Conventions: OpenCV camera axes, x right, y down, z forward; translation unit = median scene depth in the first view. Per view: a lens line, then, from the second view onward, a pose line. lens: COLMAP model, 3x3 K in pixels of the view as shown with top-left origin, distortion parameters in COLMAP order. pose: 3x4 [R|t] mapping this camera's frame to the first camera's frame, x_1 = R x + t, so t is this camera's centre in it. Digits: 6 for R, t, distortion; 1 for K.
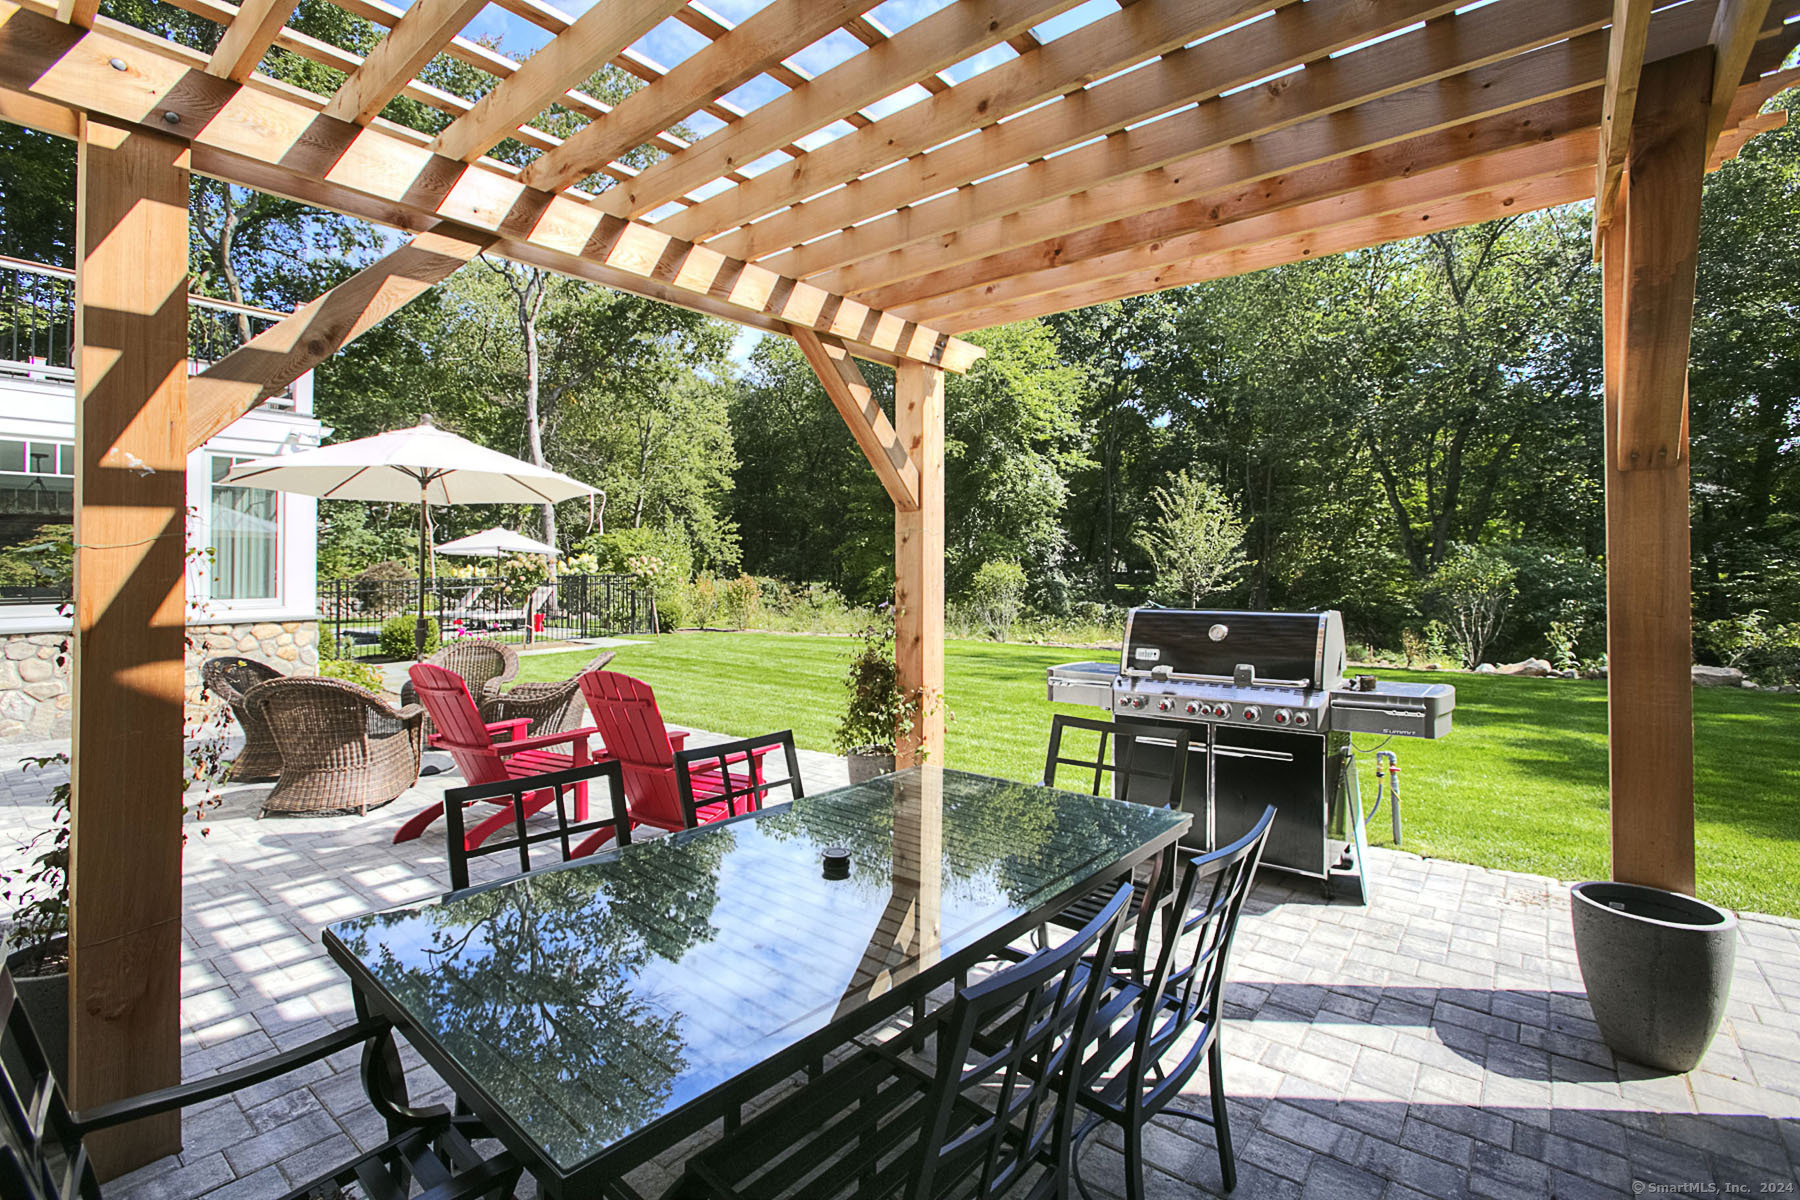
lens RADIAL K [[828.9, 0, 941.0], [0, 828.9, 555.9], [0, 0, 1]] dist [-0.000841, 0.000565]
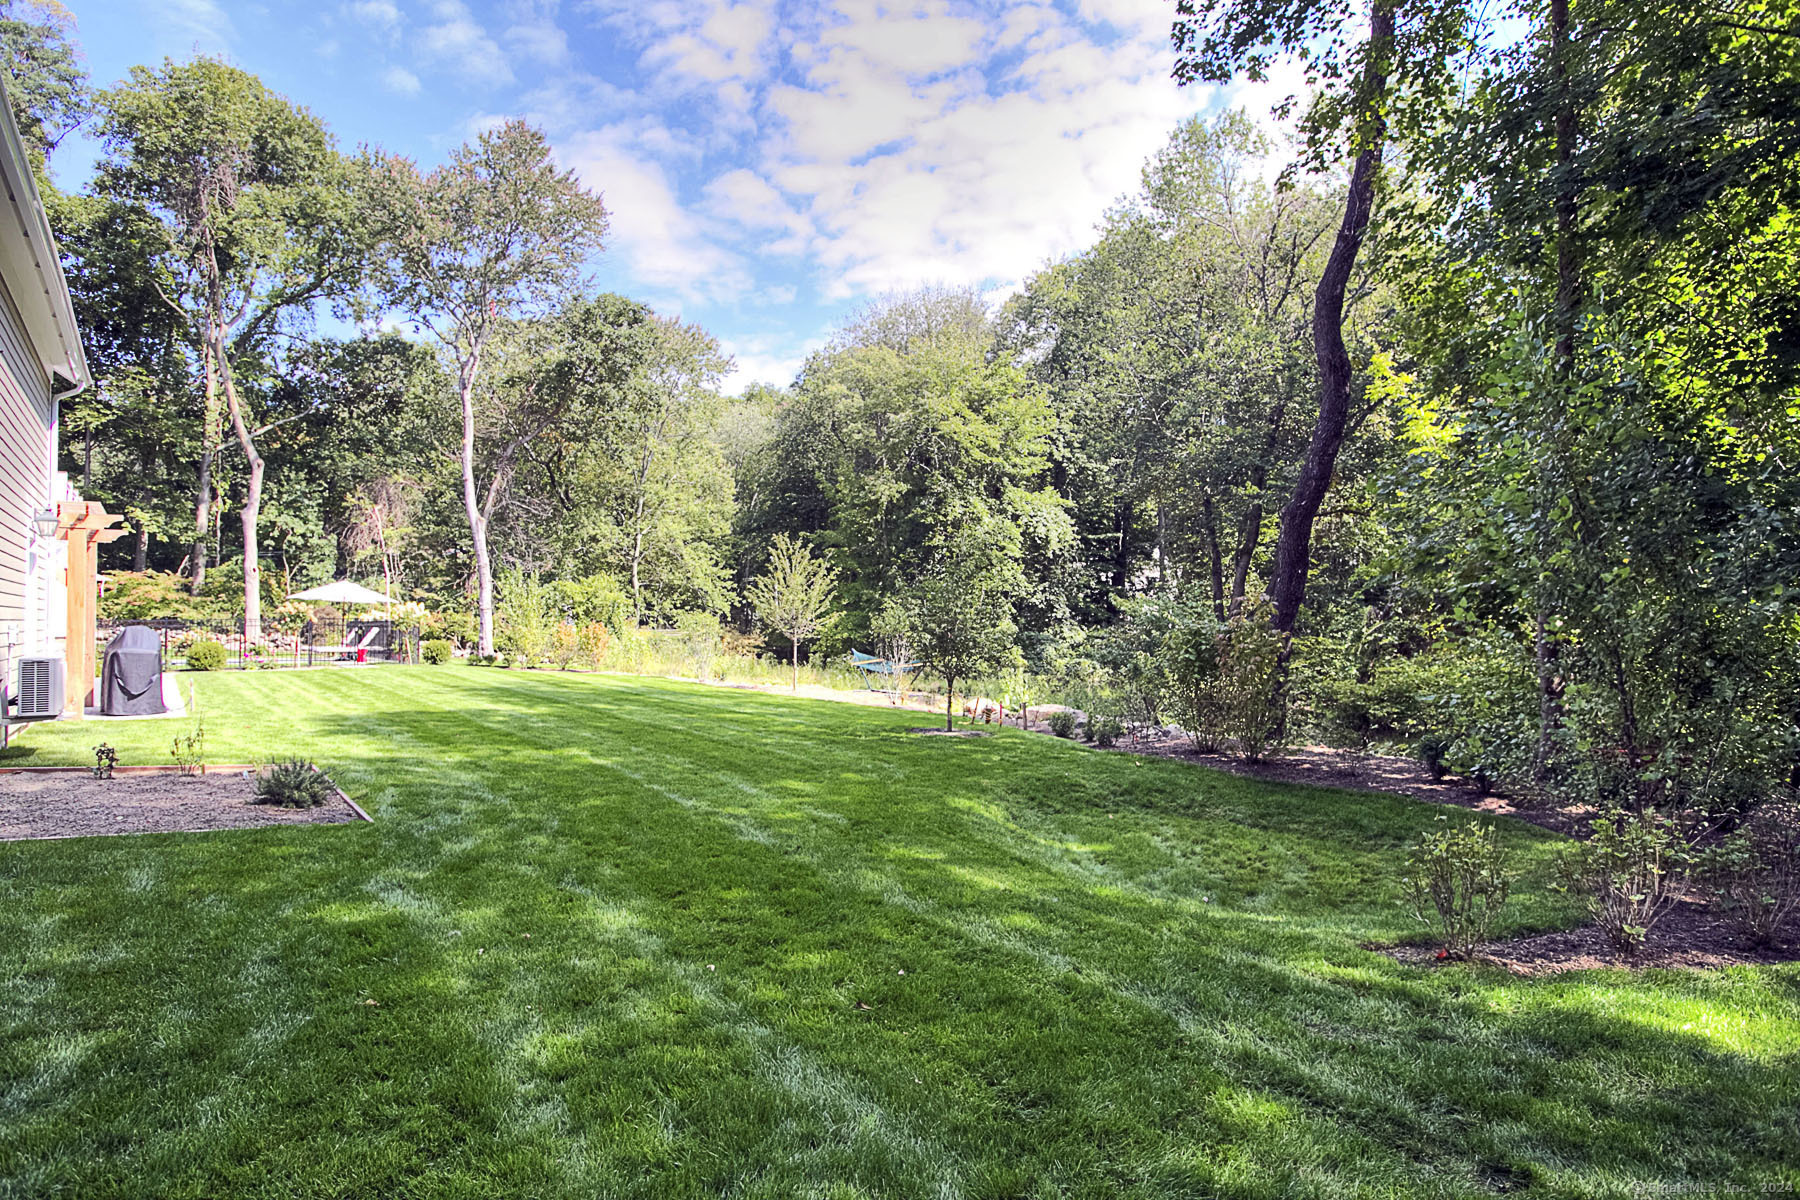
lens RADIAL K [[1089.8, 0, 894.9], [0, 1089.8, 598.4], [0, 0, 1]] dist [0.001765, 0.001092]
pose [[0.950423, 0.003702, -0.310937, 0.453242], [-0.005108, 0.999980, -0.003706, -0.003405], [0.310918, 0.005110, 0.950423, -0.201838]]
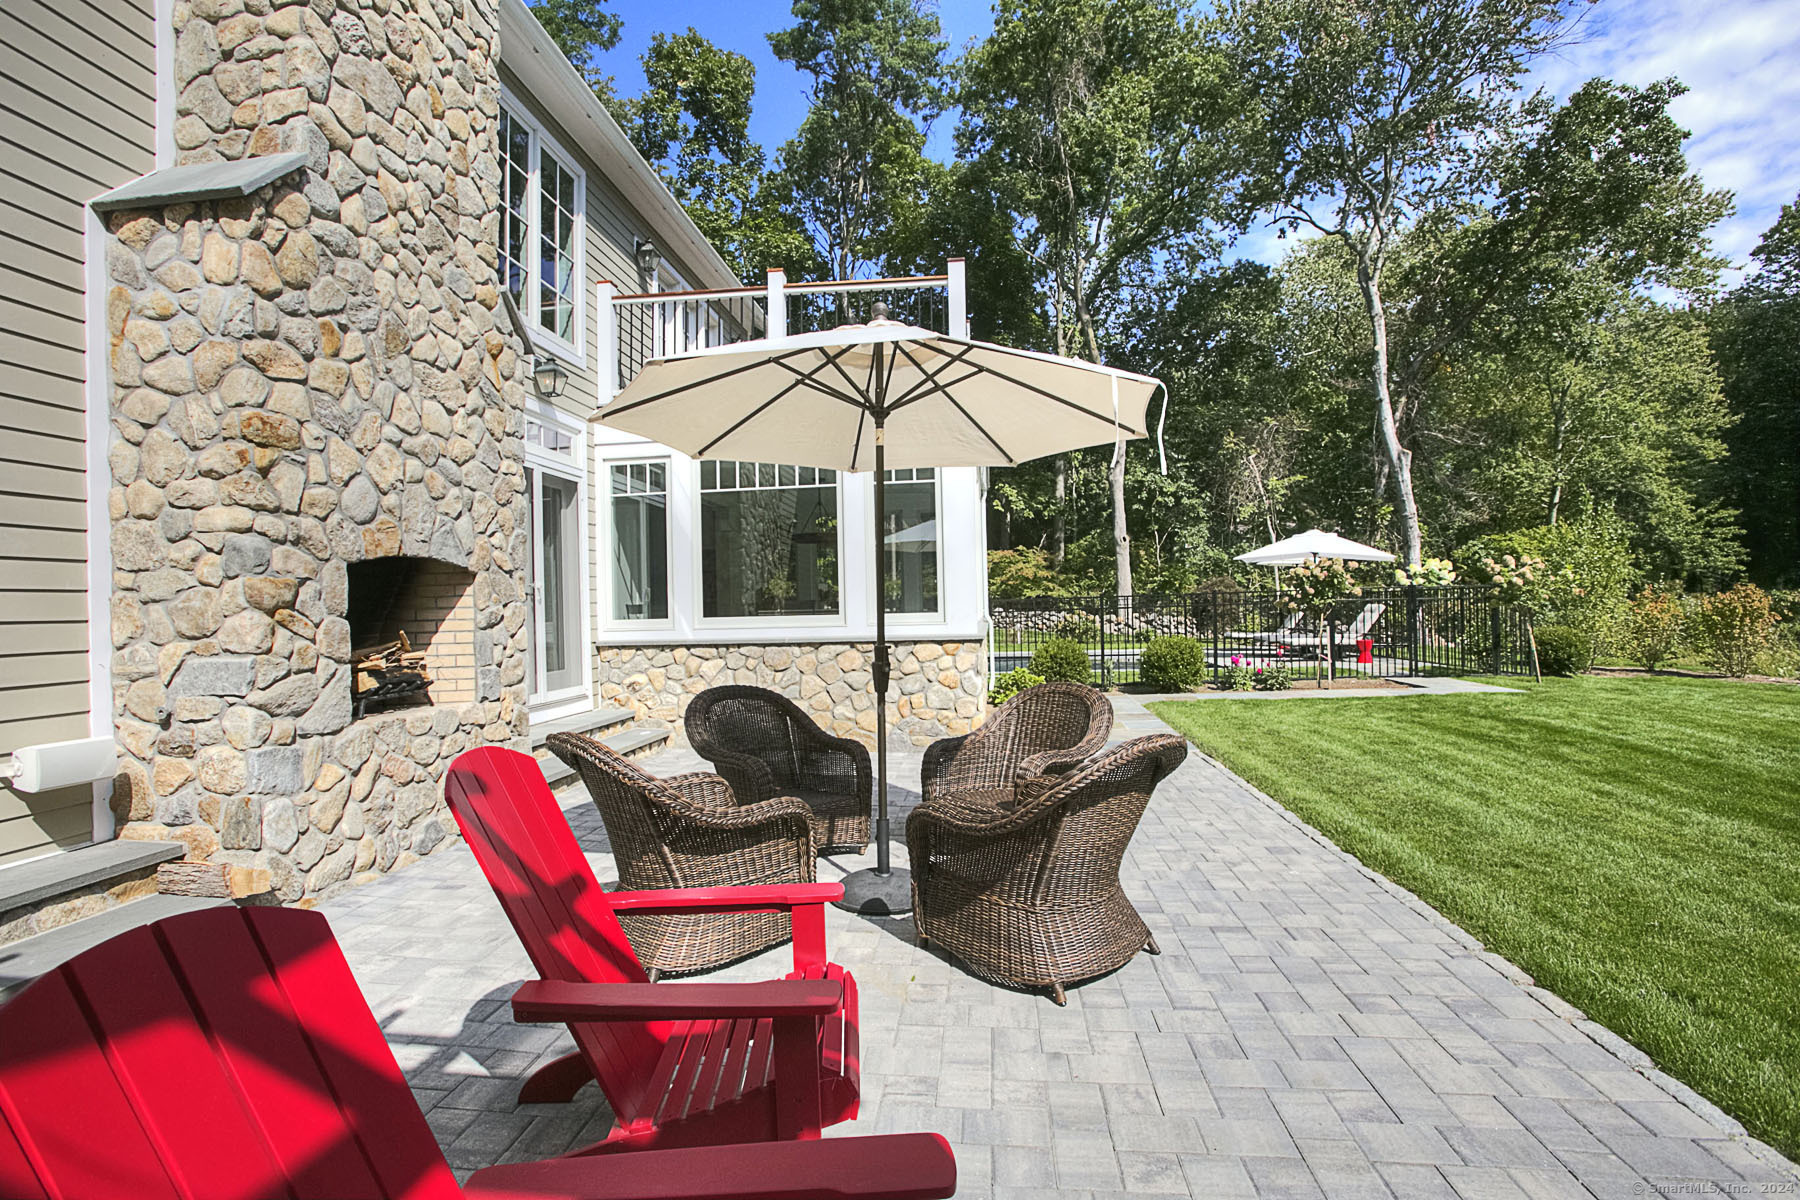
lens RADIAL K [[885.9, 0, 906.7], [0, 885.9, 572.2], [0, 0, 1]] dist [0.004792, 0.002810]
pose [[0.538482, -0.032252, -0.842019, -0.012826], [0.030155, 0.999365, -0.018994, 0.005621], [0.842097, -0.015163, 0.539113, 0.105339]]
